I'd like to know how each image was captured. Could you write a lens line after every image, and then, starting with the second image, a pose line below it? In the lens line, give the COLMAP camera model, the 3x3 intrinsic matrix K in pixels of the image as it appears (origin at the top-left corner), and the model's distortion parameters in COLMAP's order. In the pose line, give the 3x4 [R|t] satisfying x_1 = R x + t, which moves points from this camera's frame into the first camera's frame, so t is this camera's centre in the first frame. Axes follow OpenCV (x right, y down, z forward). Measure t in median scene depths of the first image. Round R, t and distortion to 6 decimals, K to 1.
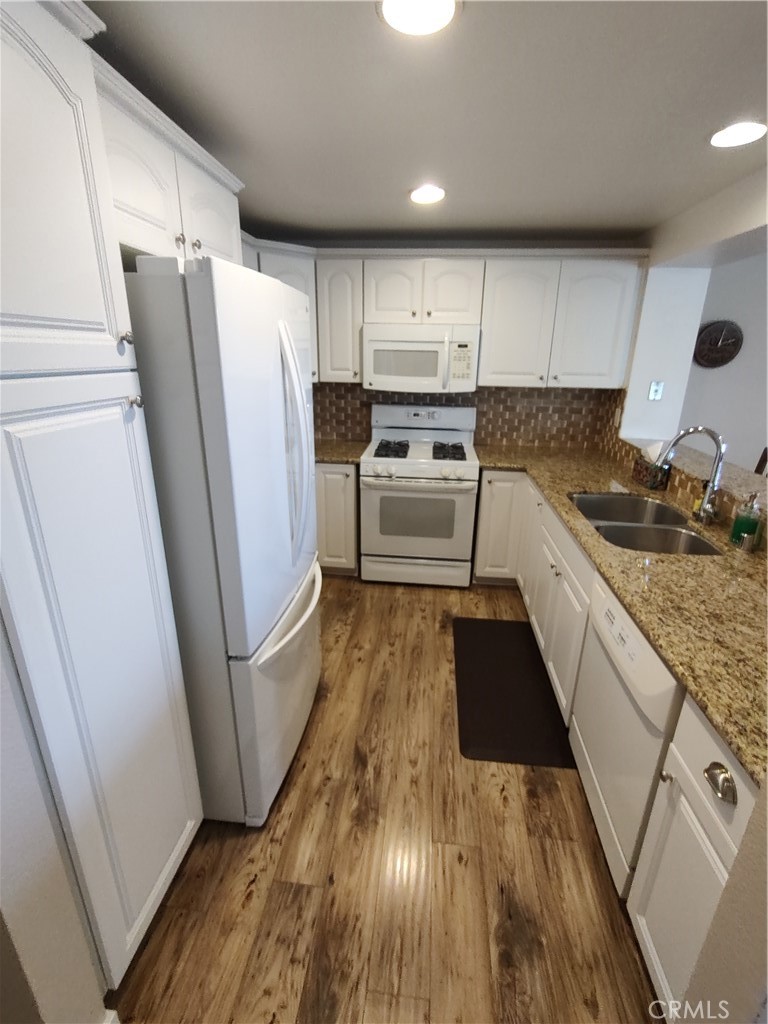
lens RADIAL K [[472.4, 0, 388.0], [0, 472.4, 507.7], [0, 0, 1]] dist [-0.000539, -0.000387]
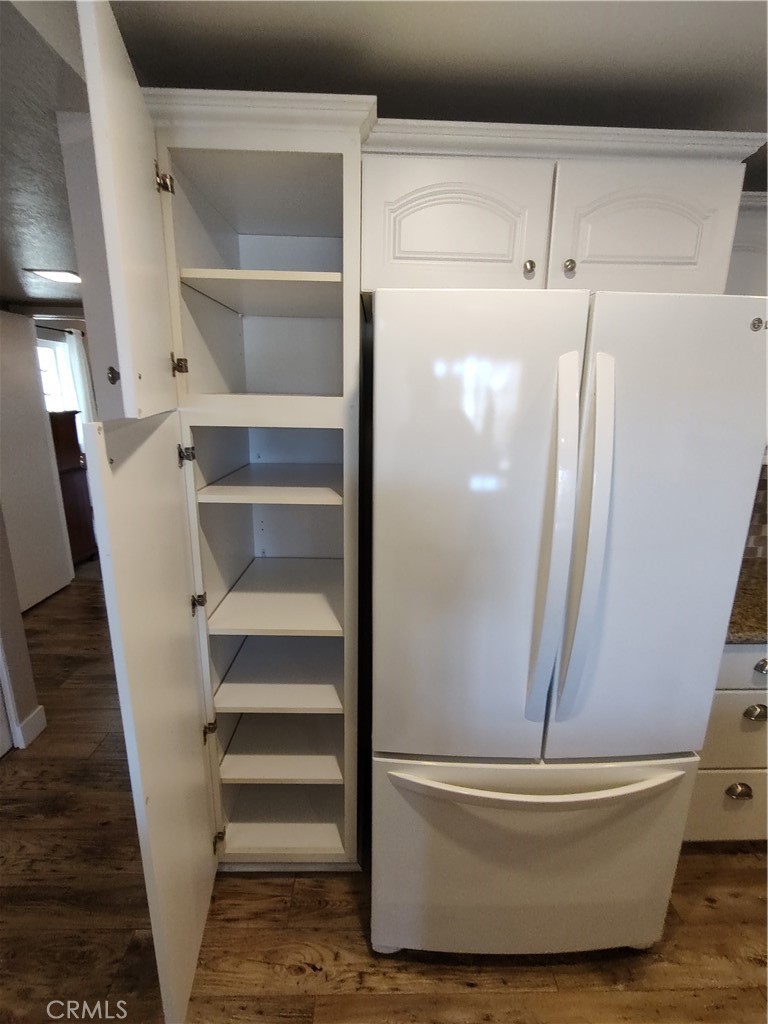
lens RADIAL K [[464.5, 0, 387.6], [0, 464.5, 511.0], [0, 0, 1]] dist [-0.000677, -0.000886]
pose [[0.122562, 0.226502, -0.966269, 0.205083], [-0.333721, 0.926322, 0.174808, -0.115331], [0.934670, 0.301040, 0.189121, 0.369422]]
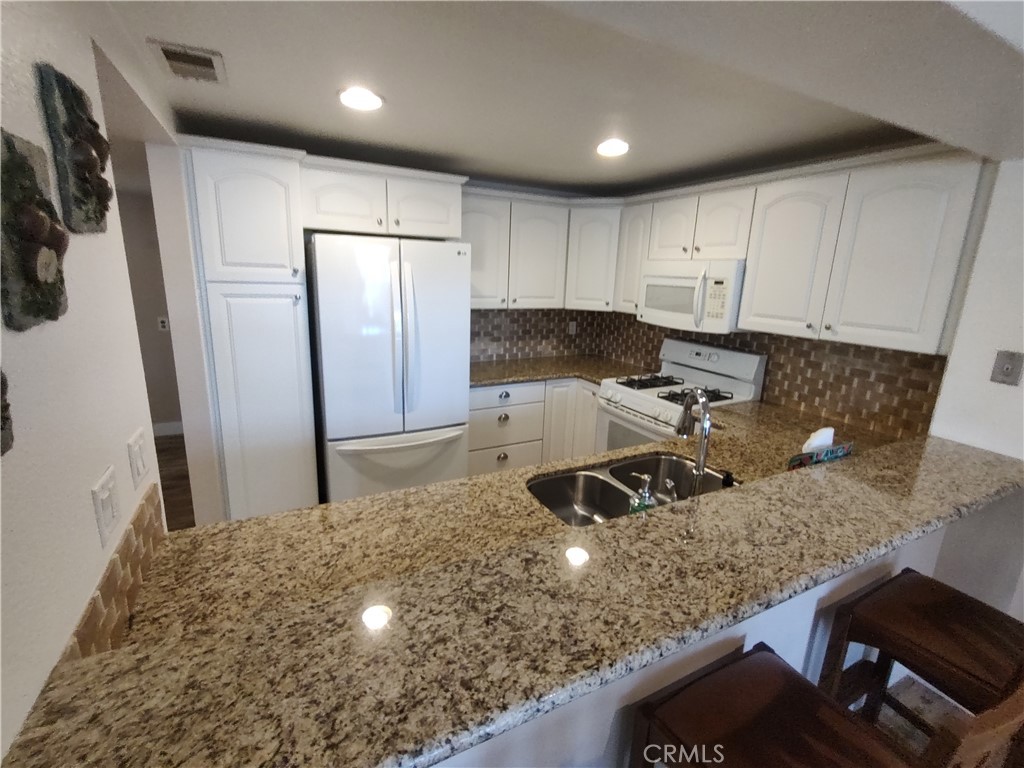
lens RADIAL K [[464.5, 0, 508.0], [0, 464.5, 385.0], [0, 0, 1]] dist [-0.000677, -0.000886]
pose [[0.540303, 0.202241, -0.816806, 0.755427], [-0.292560, 0.955280, 0.043004, -0.083984], [0.788975, 0.215729, 0.575308, 0.235620]]
